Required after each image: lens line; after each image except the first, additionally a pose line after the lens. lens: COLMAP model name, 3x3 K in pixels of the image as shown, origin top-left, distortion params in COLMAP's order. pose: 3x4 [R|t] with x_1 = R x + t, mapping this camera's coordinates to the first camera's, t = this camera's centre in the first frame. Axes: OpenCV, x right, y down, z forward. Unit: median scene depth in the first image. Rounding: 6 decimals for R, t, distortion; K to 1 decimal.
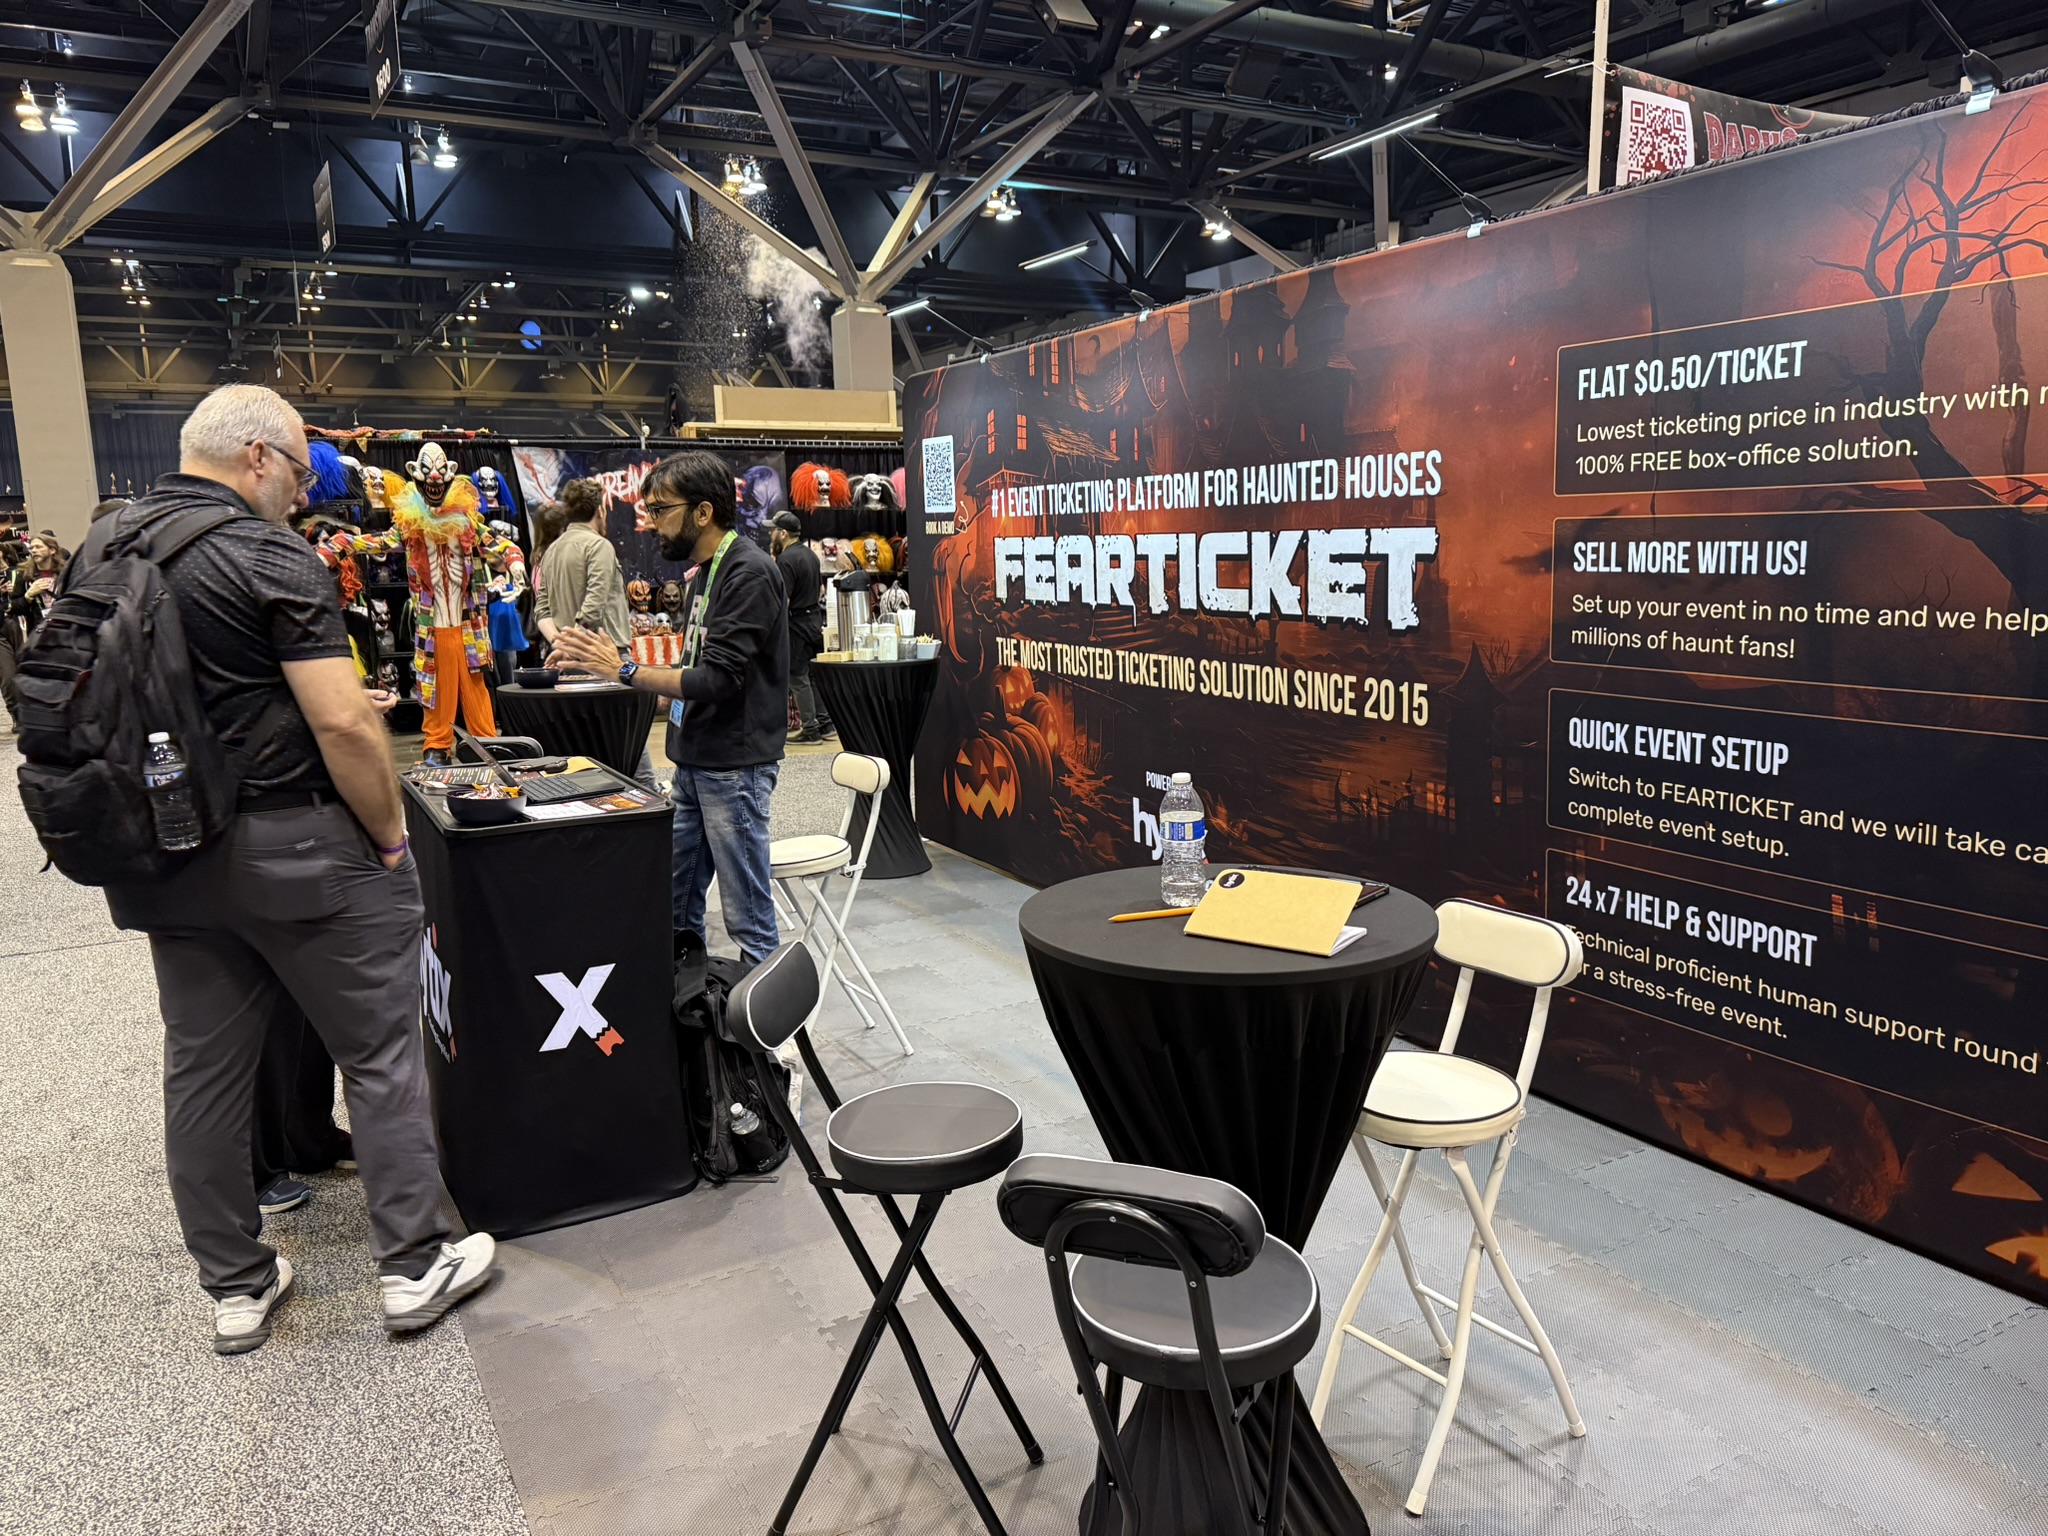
lens RADIAL K [[1413.0, 0, 1032.0], [0, 1413.0, 773.6], [0, 0, 1]] dist [0.177105, -0.339363]
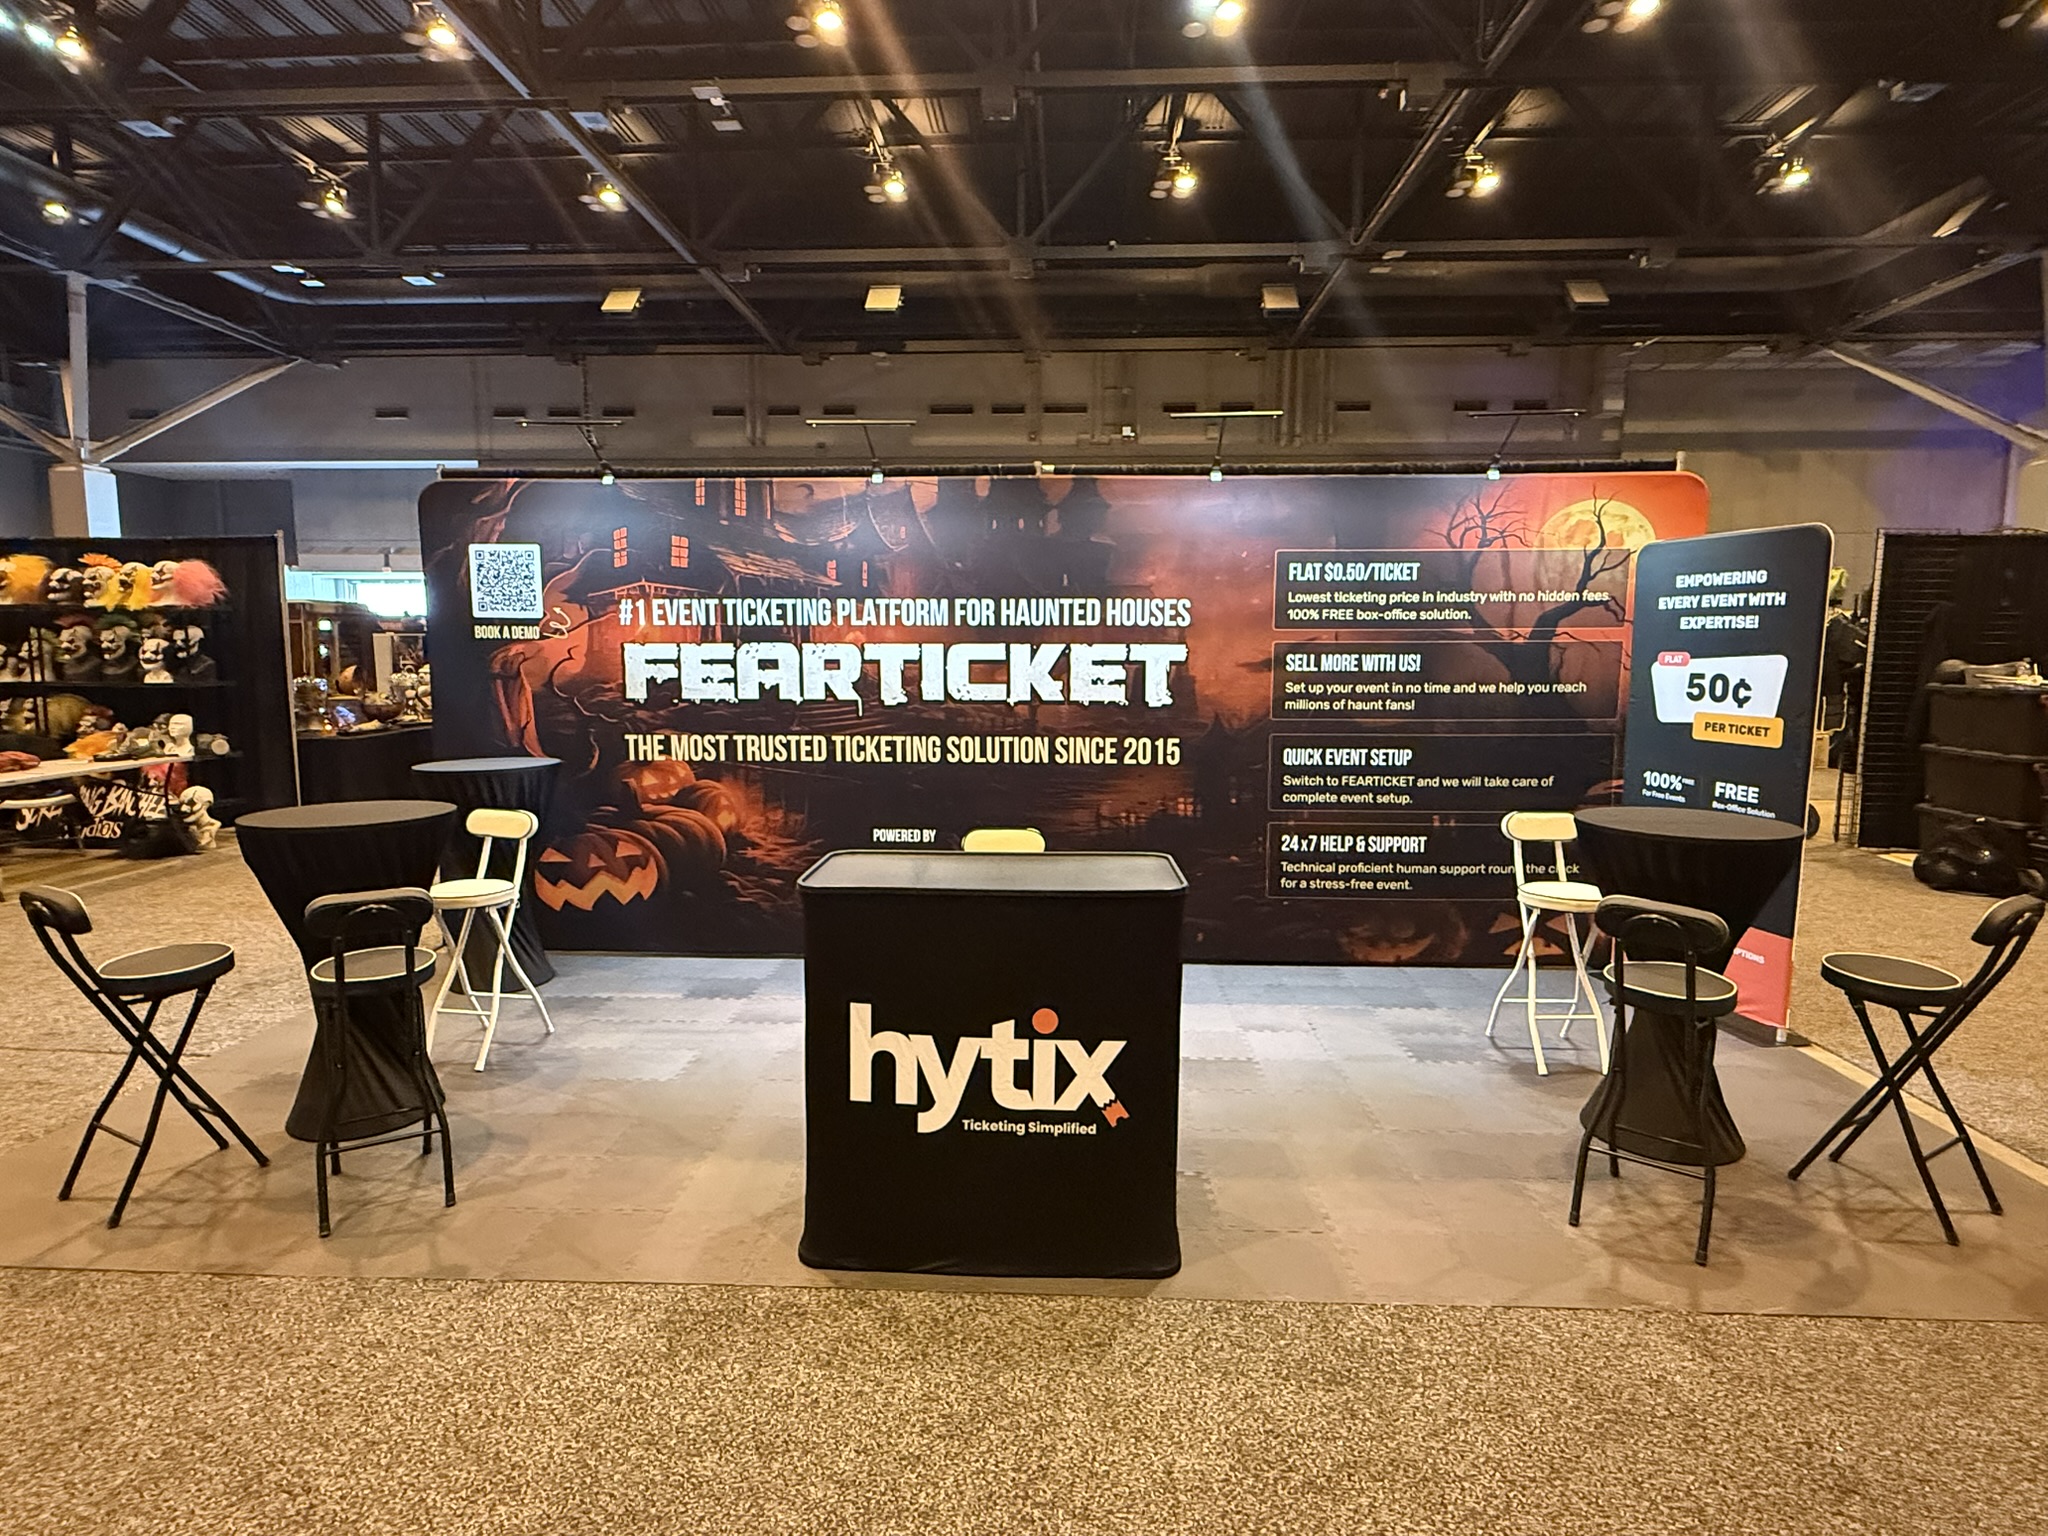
lens RADIAL K [[1076.7, 0, 1019.6], [0, 1076.7, 771.6], [0, 0, 1]] dist [-0.000795, 0.000508]
pose [[0.527936, -0.074454, 0.846015, -0.767677], [0.127980, 0.991749, 0.007417, -0.050429], [-0.839586, 0.104357, 0.533108, 0.435292]]
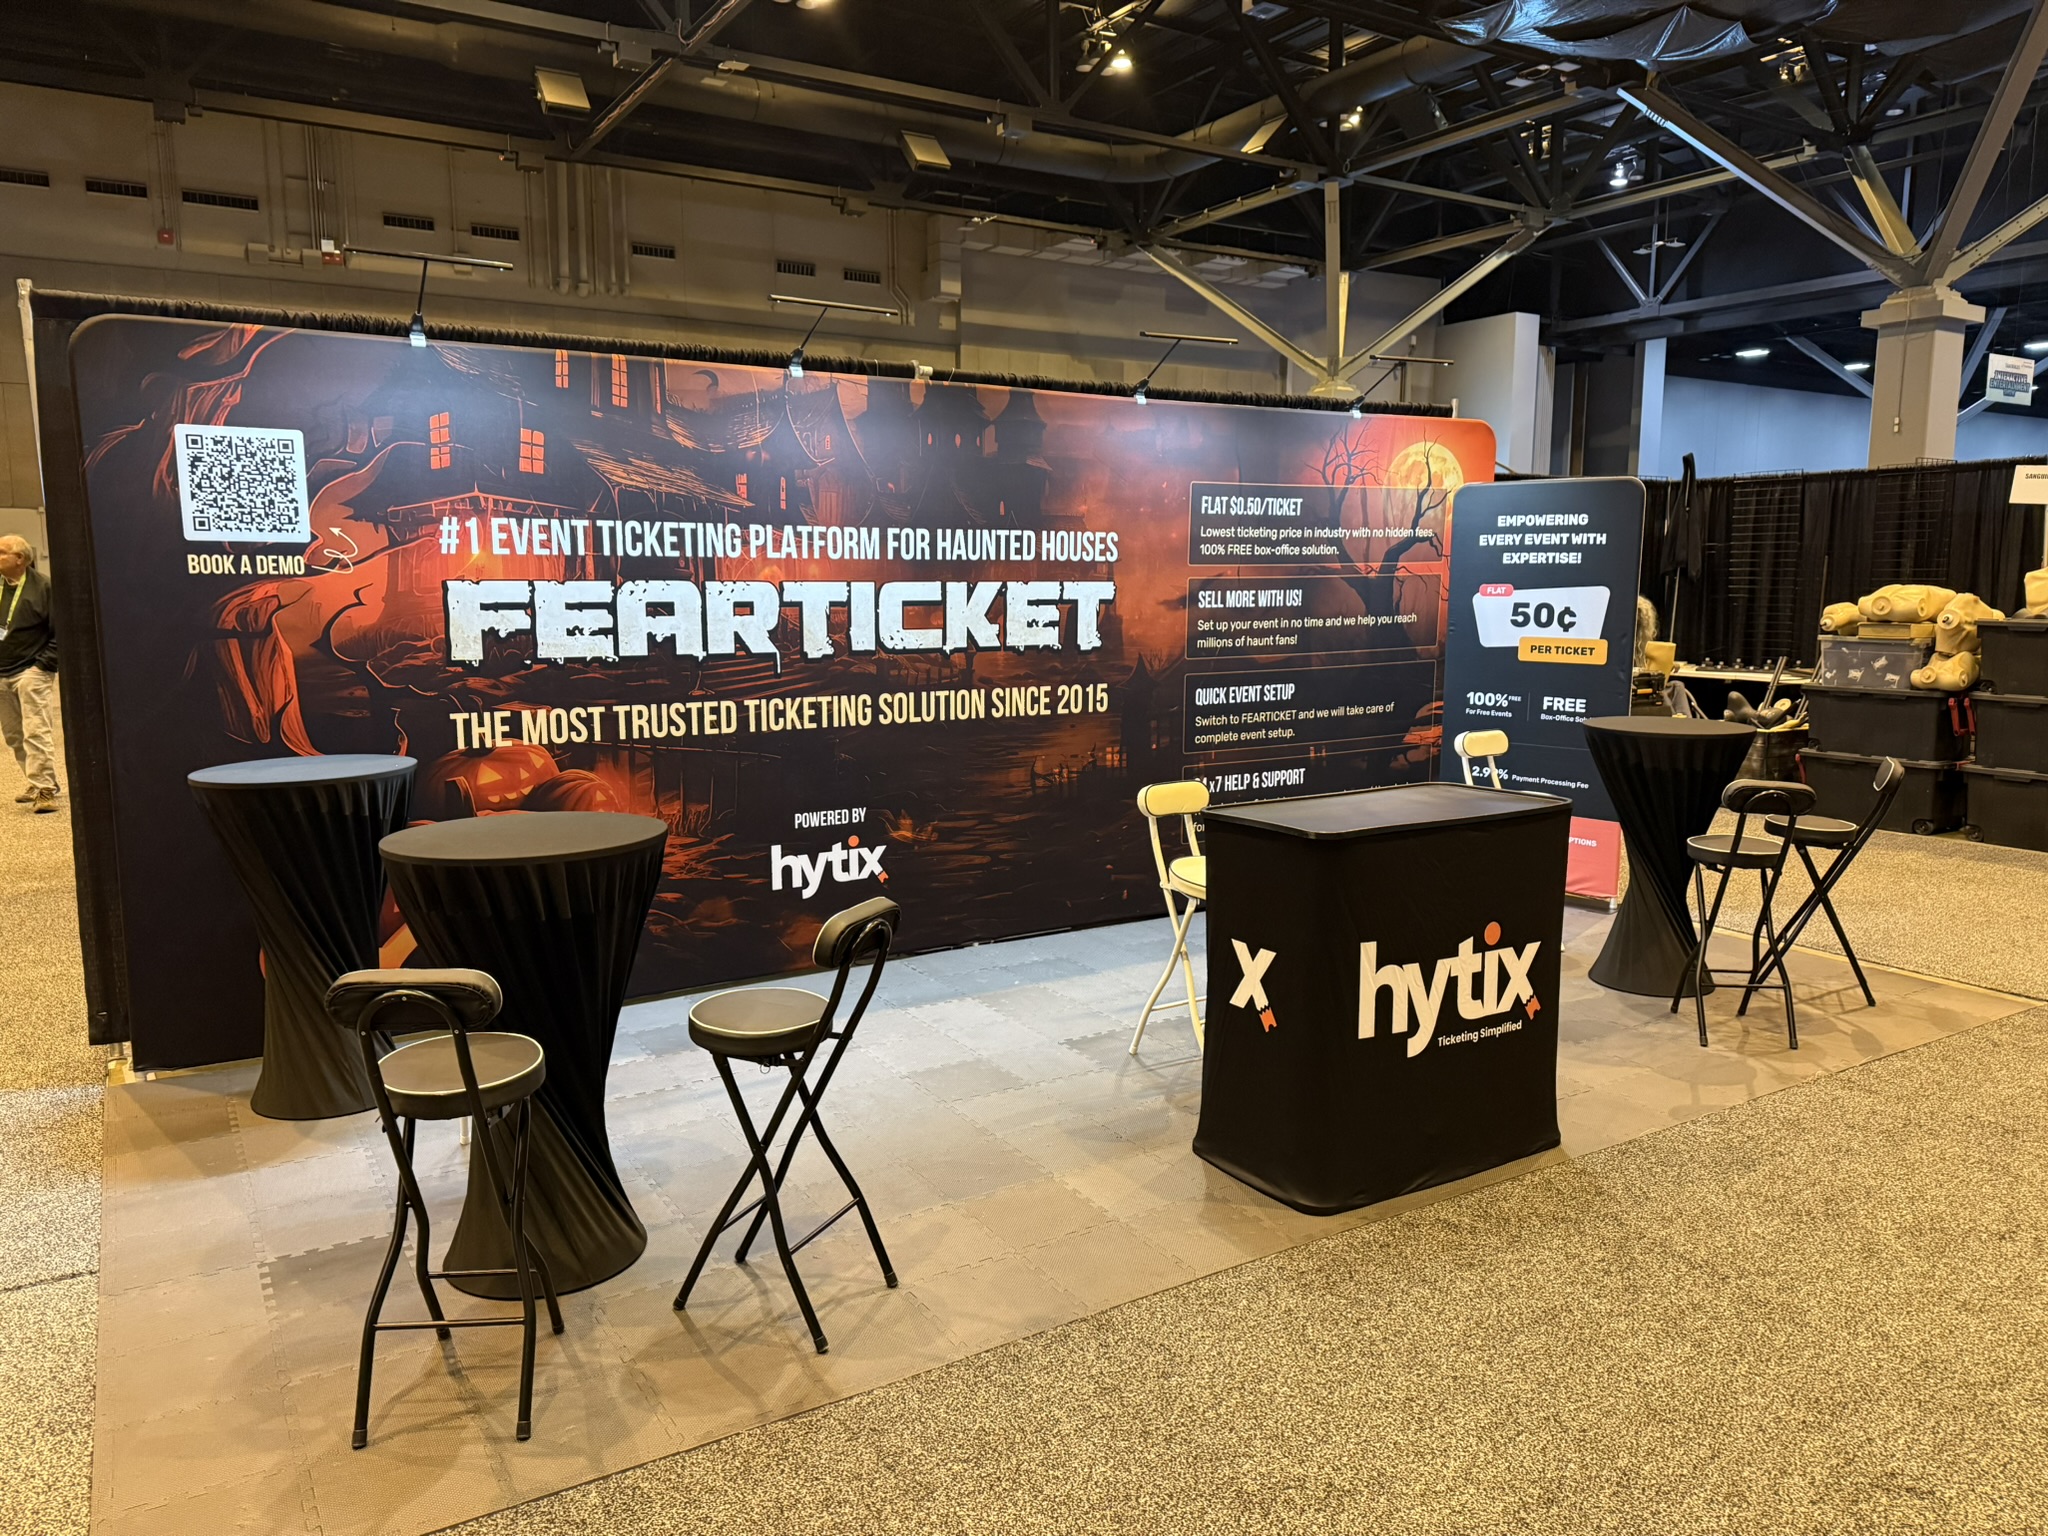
lens RADIAL K [[1413.0, 0, 1032.0], [0, 1413.0, 773.6], [0, 0, 1]] dist [0.177105, -0.339363]
pose [[-0.042557, -0.120211, 0.991836, -1.083685], [0.166158, 0.978058, 0.125671, -0.150883], [-0.985180, 0.170149, -0.021649, 0.990153]]
